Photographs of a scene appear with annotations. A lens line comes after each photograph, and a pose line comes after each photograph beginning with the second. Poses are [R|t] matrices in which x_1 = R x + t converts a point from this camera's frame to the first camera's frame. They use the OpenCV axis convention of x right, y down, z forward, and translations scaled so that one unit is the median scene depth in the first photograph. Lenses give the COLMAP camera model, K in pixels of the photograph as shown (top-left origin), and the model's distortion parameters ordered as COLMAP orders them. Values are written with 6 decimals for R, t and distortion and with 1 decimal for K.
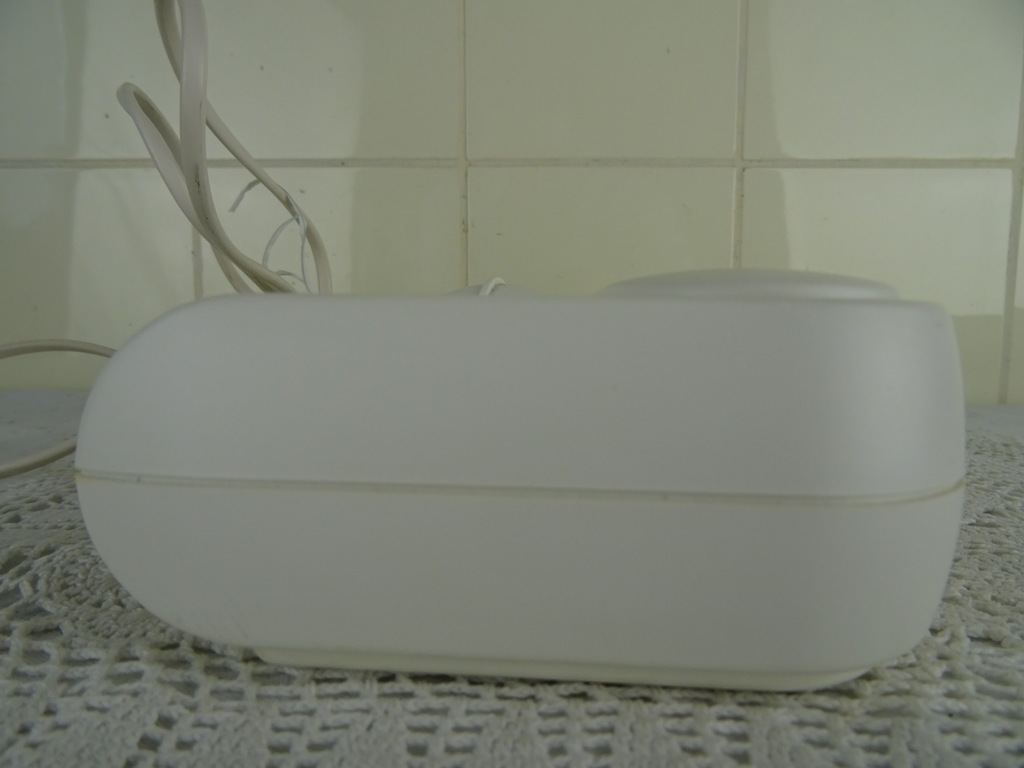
lens RADIAL K [[729.3, 0, 512.8], [0, 729.3, 386.9], [0, 0, 1]] dist [0.006382, -0.002974]
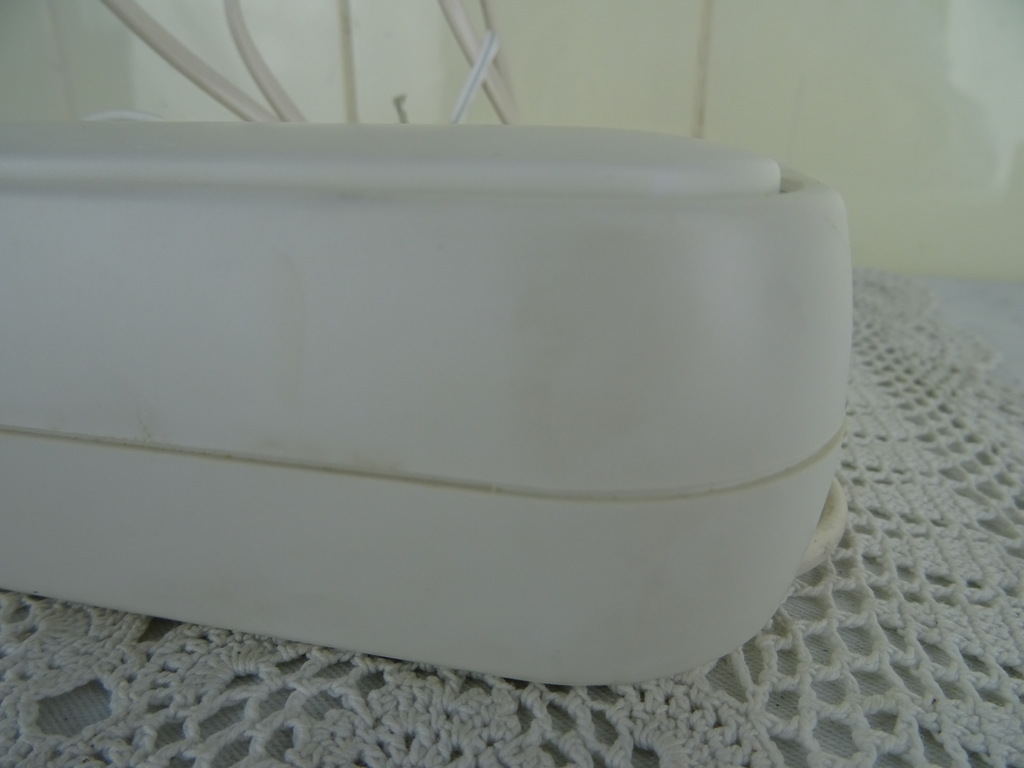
lens RADIAL K [[746.9, 0, 511.1], [0, 746.9, 371.1], [0, 0, 1]] dist [-0.009526, -0.005839]
pose [[0.979133, 0.066526, -0.192023, 0.286586], [-0.024025, 0.976167, 0.215689, -0.035233], [0.201796, -0.206575, 0.957395, 0.202574]]
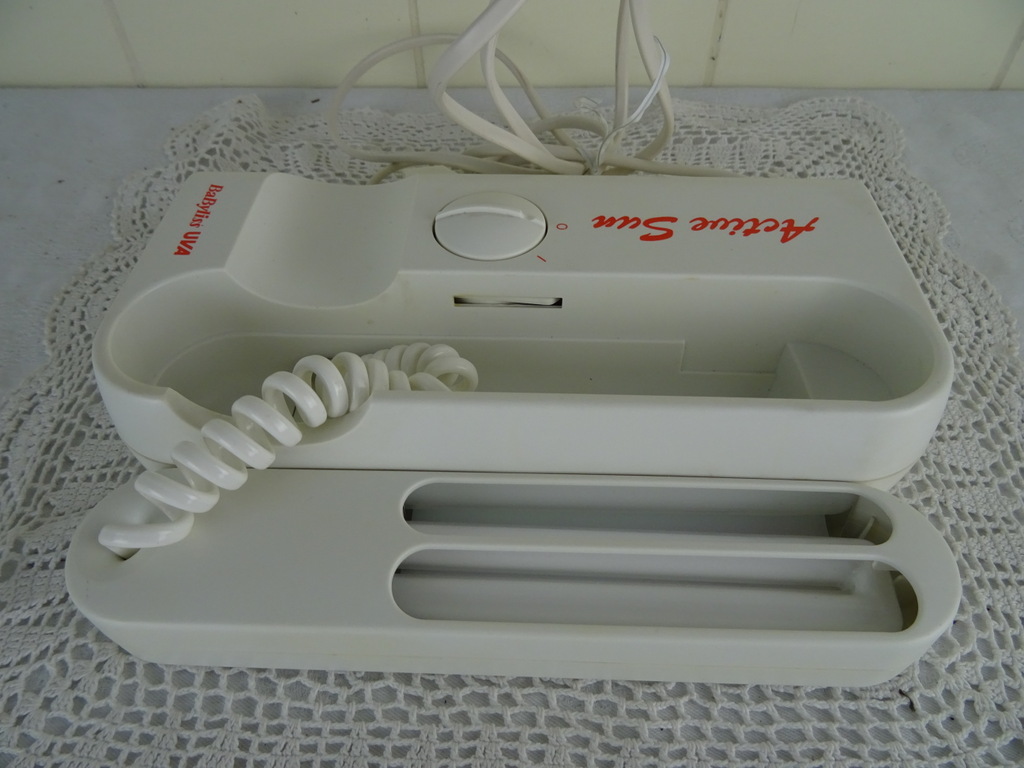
lens RADIAL K [[745.7, 0, 512.0], [0, 745.7, 384.0], [0, 0, 1]] dist [0.004112, -0.006426]
pose [[0.999828, -0.013991, -0.012189, 0.057637], [0.018556, 0.755198, 0.655234, -0.332627], [0.000038, -0.655348, 0.755327, 0.031444]]
